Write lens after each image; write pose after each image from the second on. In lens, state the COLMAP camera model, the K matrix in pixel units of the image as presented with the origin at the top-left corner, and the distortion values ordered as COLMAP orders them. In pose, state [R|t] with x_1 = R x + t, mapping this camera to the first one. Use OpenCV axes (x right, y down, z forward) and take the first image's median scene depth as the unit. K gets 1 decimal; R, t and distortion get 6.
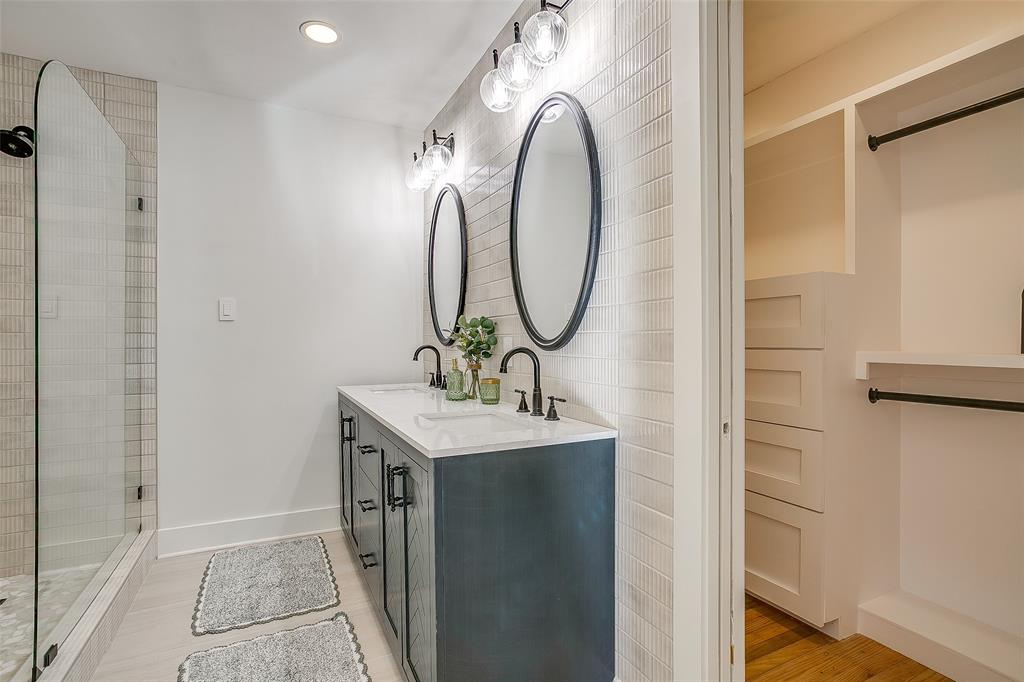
lens RADIAL K [[495.9, 0, 512.2], [0, 495.9, 345.1], [0, 0, 1]] dist [-0.049087, 0.027851]
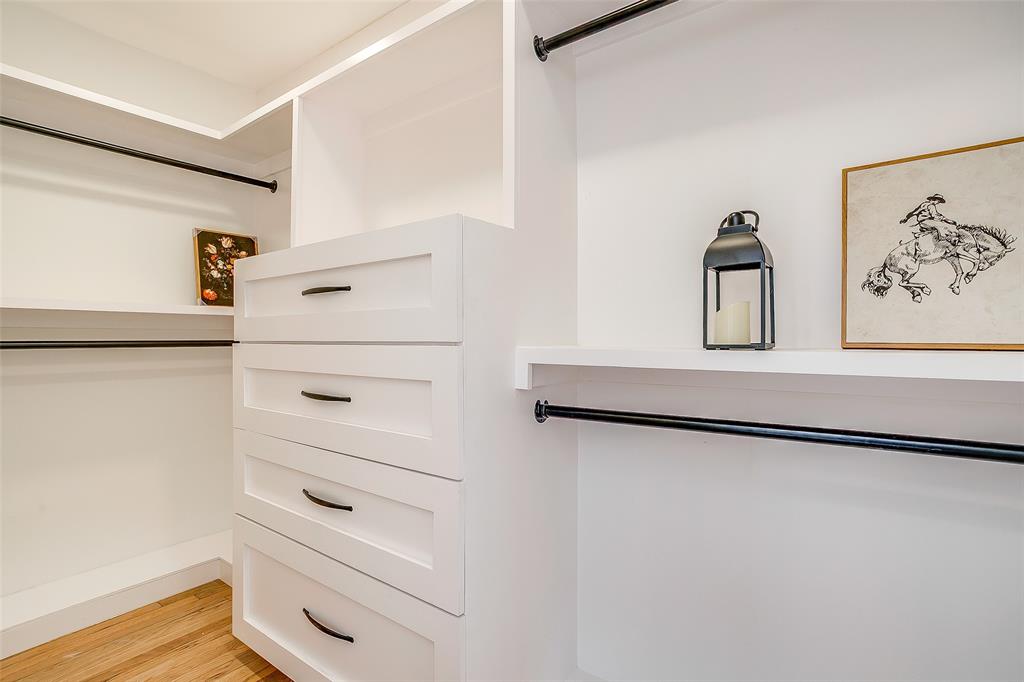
lens RADIAL K [[495.9, 0, 508.6], [0, 495.9, 337.9], [0, 0, 1]] dist [-0.049087, 0.027851]
pose [[0.890809, -0.001117, 0.454377, 0.132712], [0.005104, 0.999958, -0.007548, 0.002070], [-0.454350, 0.009044, 0.890777, 0.138033]]
